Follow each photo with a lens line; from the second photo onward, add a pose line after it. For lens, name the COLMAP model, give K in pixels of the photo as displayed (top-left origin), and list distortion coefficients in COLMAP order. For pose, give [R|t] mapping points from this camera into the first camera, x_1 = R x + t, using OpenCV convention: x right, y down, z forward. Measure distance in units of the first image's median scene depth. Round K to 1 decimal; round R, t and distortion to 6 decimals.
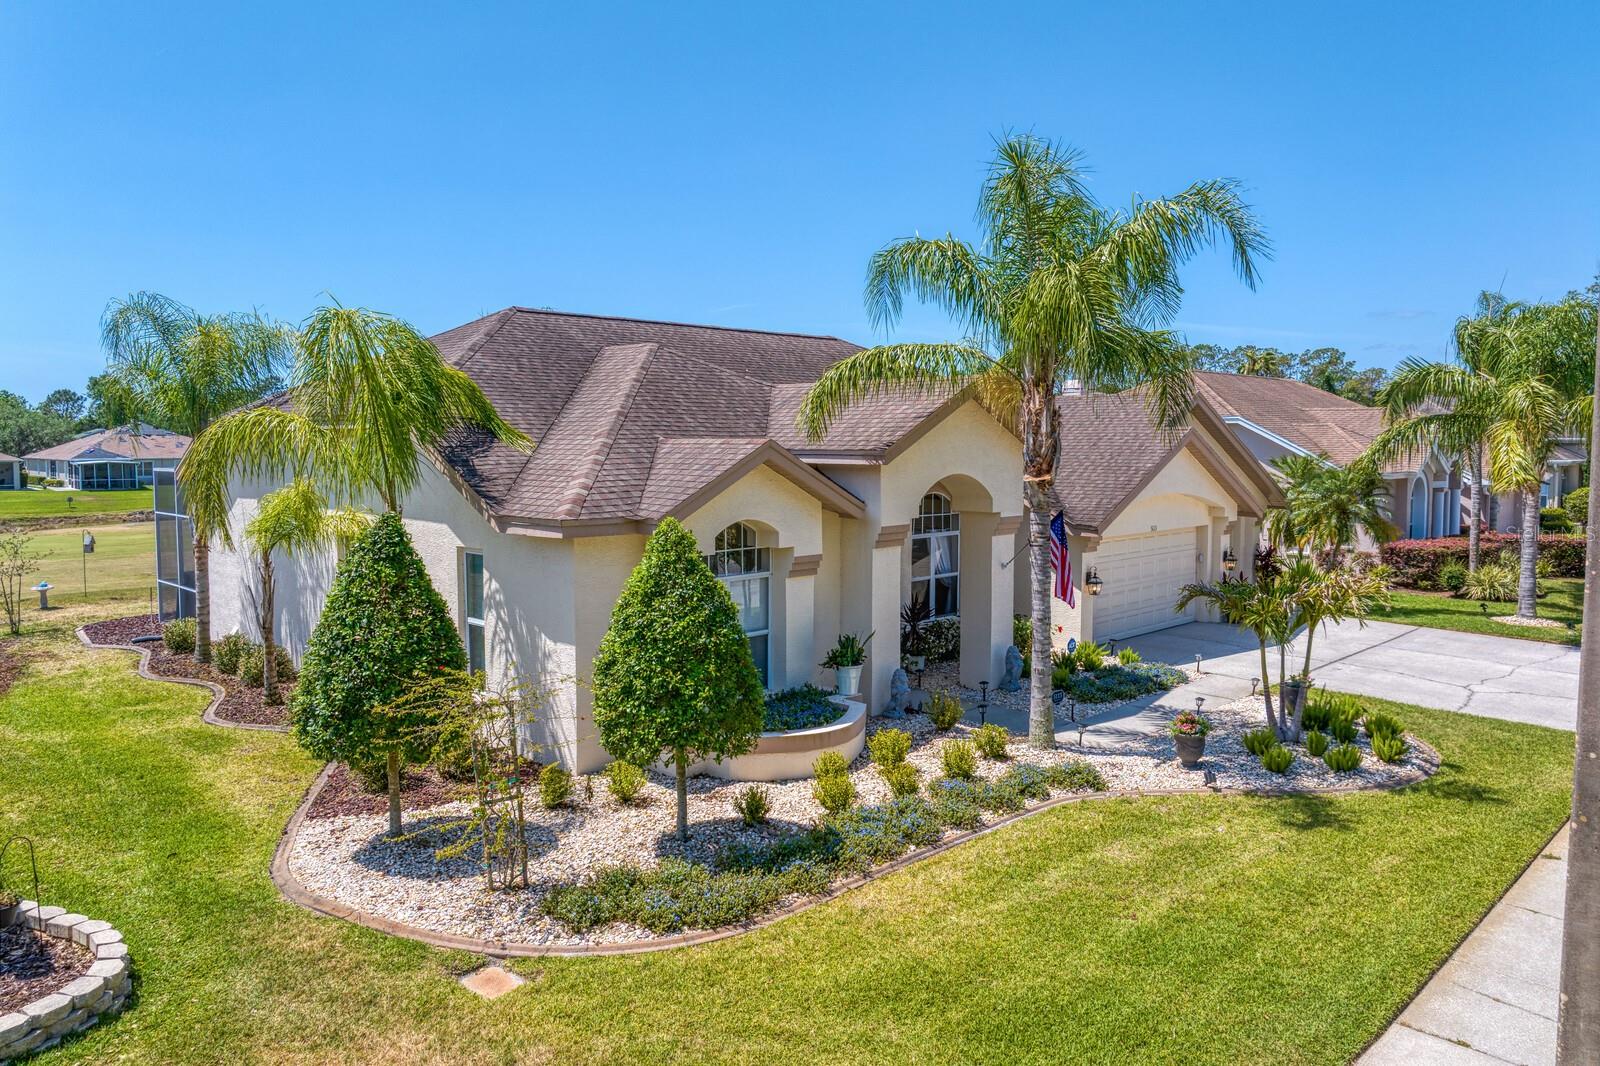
lens RADIAL K [[1123.8, 0, 806.7], [0, 1123.8, 511.4], [0, 0, 1]] dist [-0.042683, 0.009568]
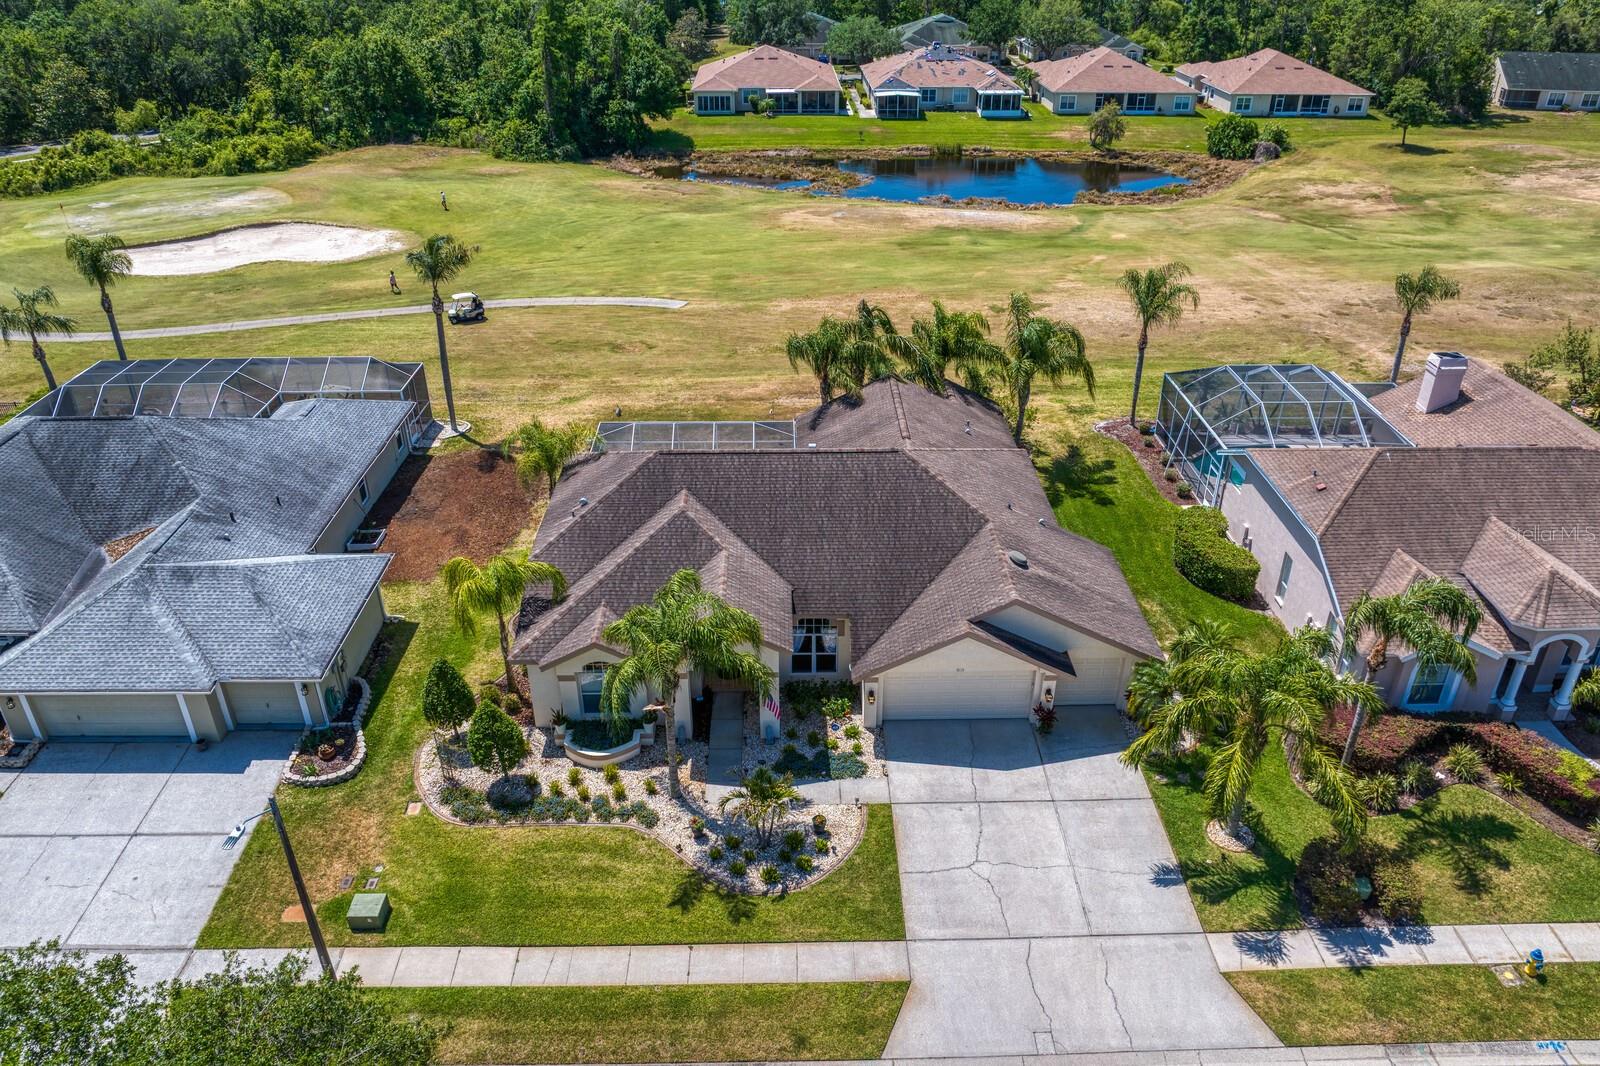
lens RADIAL K [[1123.8, 0, 806.7], [0, 1123.8, 511.4], [0, 0, 1]] dist [-0.042683, 0.009568]
pose [[0.718939, 0.332971, -0.610128, 2.264120], [-0.040420, 0.896333, 0.441536, -1.890541], [0.693897, -0.292776, 0.657867, -0.262204]]
